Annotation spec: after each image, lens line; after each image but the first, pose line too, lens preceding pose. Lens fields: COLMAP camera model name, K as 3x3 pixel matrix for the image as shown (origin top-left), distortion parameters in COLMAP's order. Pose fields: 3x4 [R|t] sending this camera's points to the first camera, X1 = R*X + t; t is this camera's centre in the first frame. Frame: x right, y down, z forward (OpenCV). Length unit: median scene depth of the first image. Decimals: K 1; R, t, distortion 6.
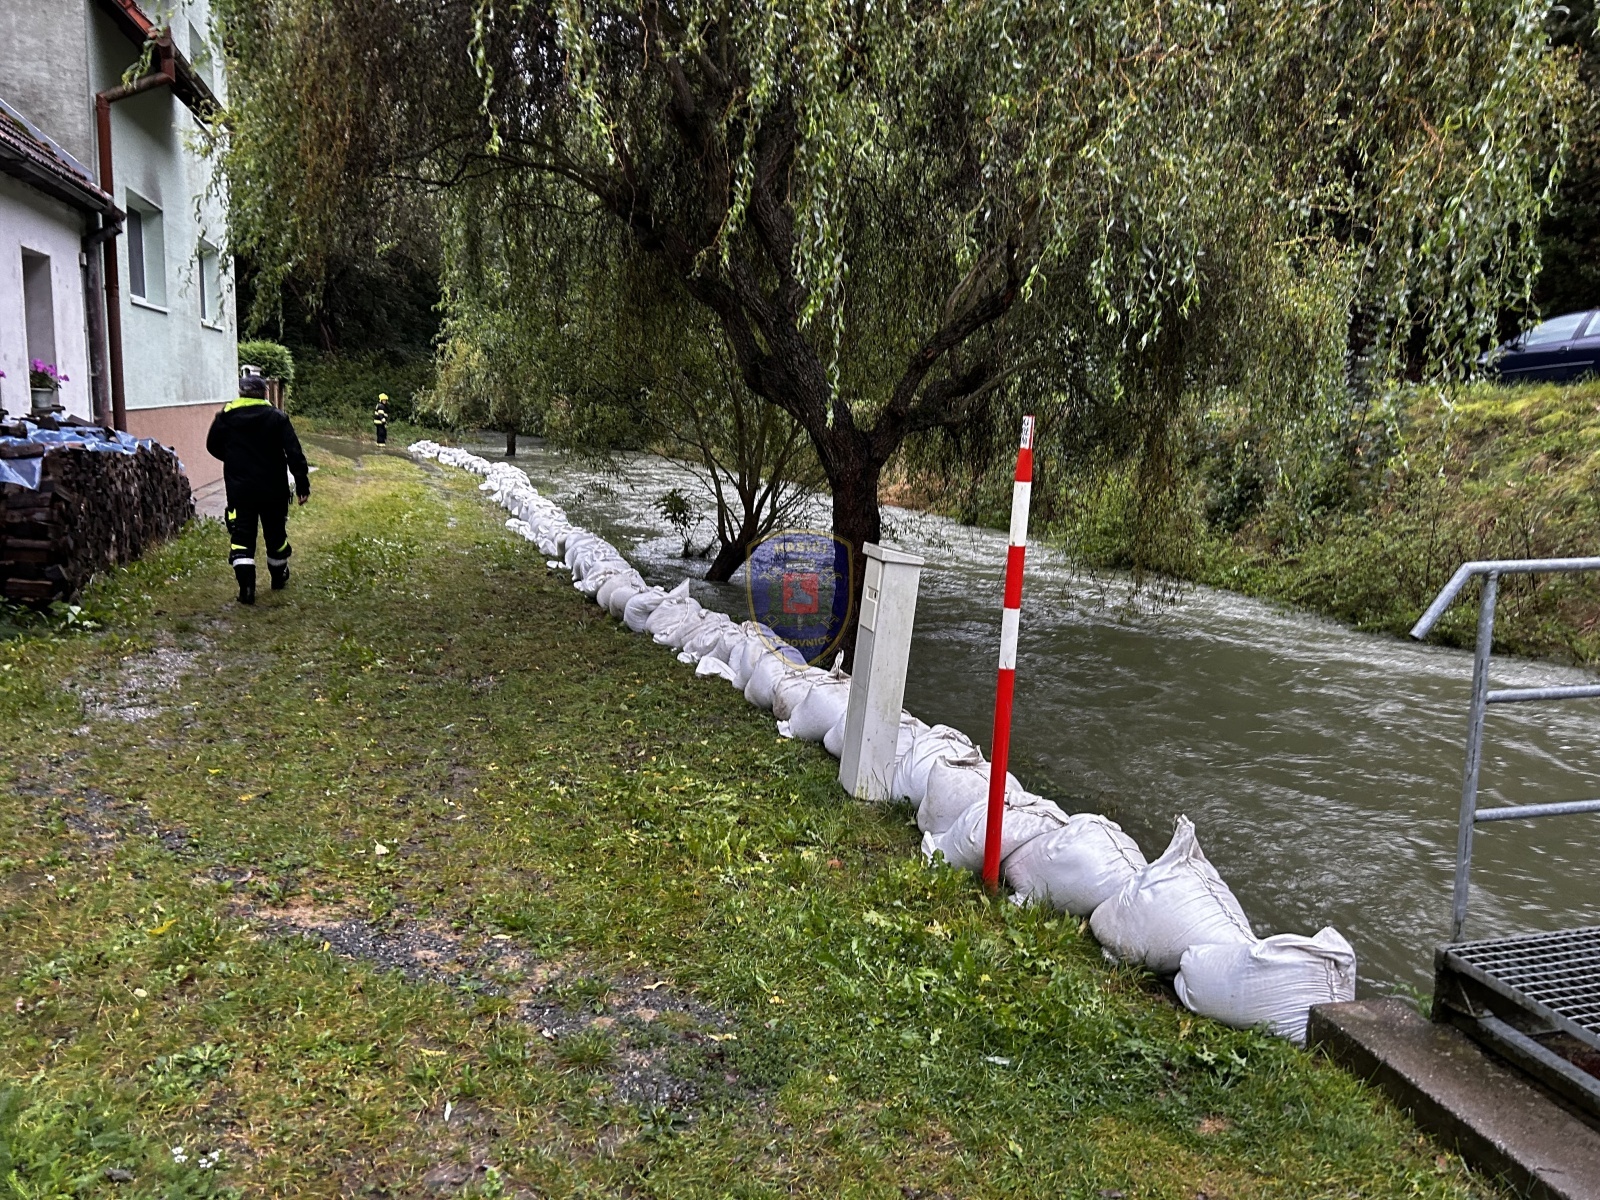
lens RADIAL K [[1208.9, 0, 790.0], [0, 1208.9, 597.3], [0, 0, 1]] dist [0.033908, -0.002483]
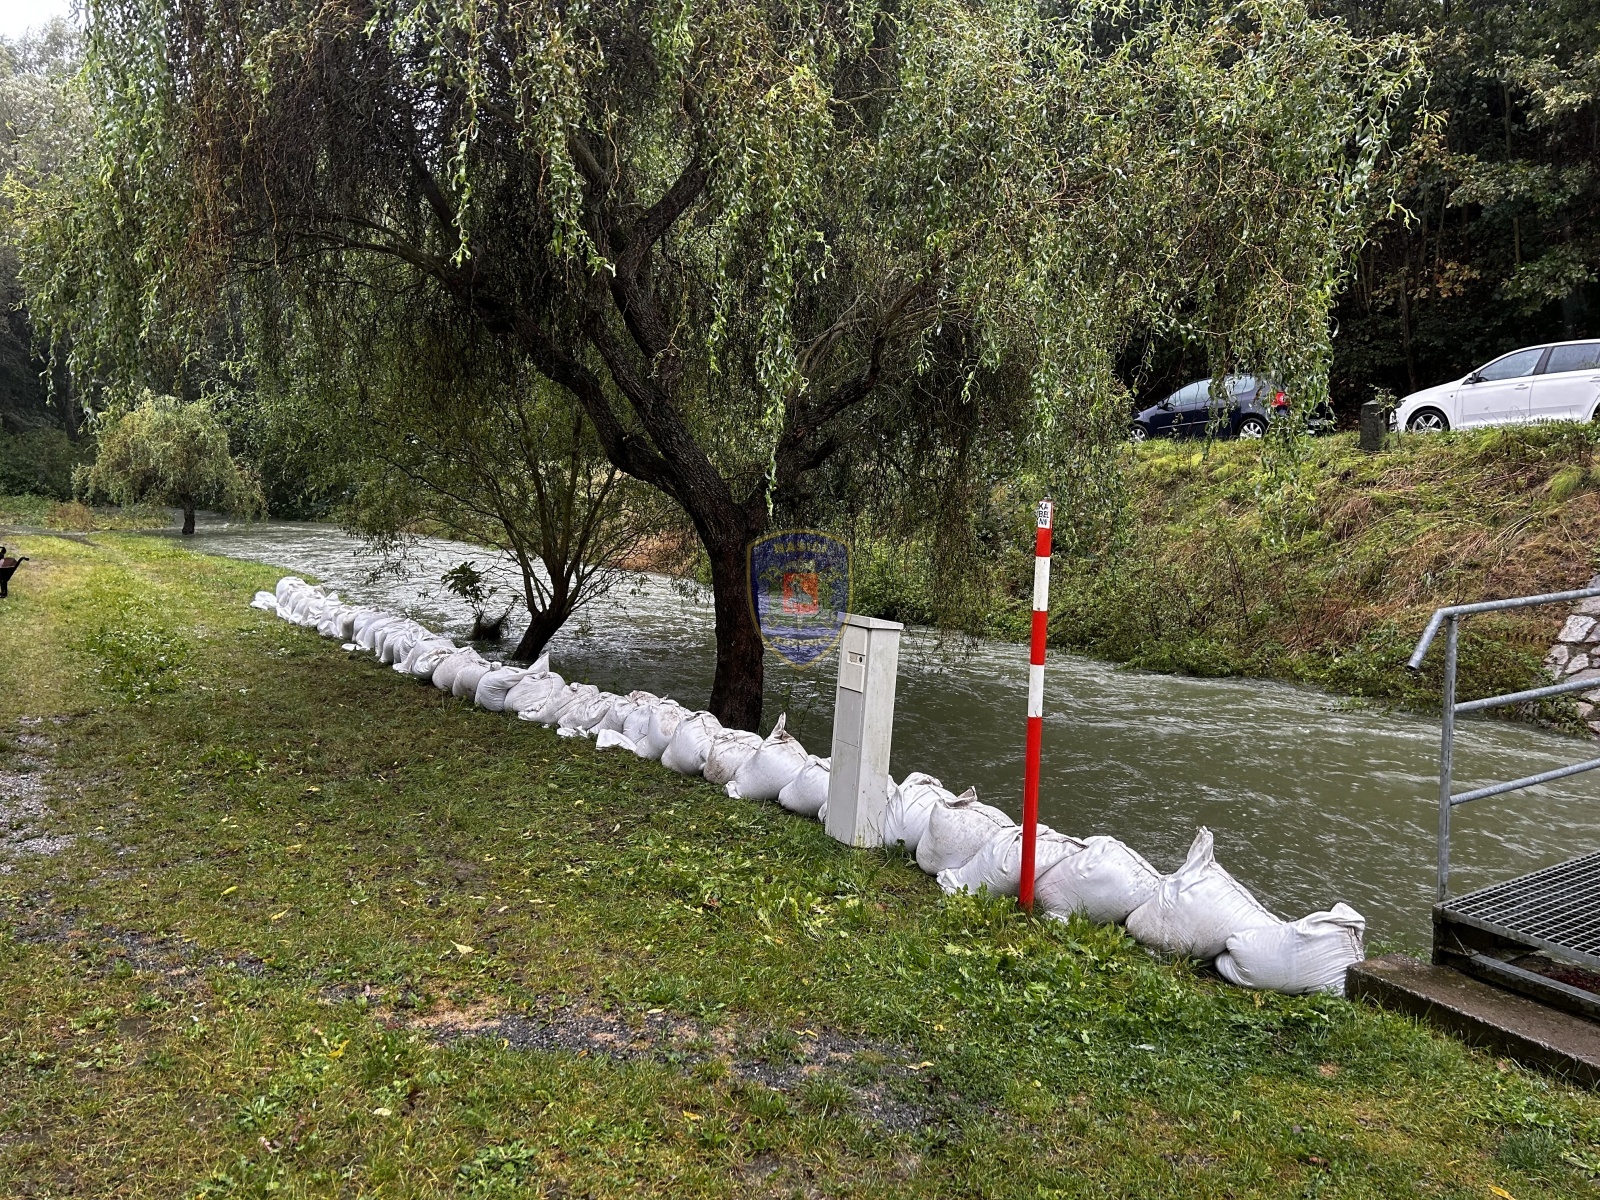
lens RADIAL K [[1208.9, 0, 790.0], [0, 1208.9, 597.3], [0, 0, 1]] dist [0.033908, -0.002483]
pose [[0.960192, -0.055316, 0.273810, -0.359262], [0.066910, 0.997207, -0.033180, -0.032914], [-0.271210, 0.050179, 0.961211, -0.057660]]
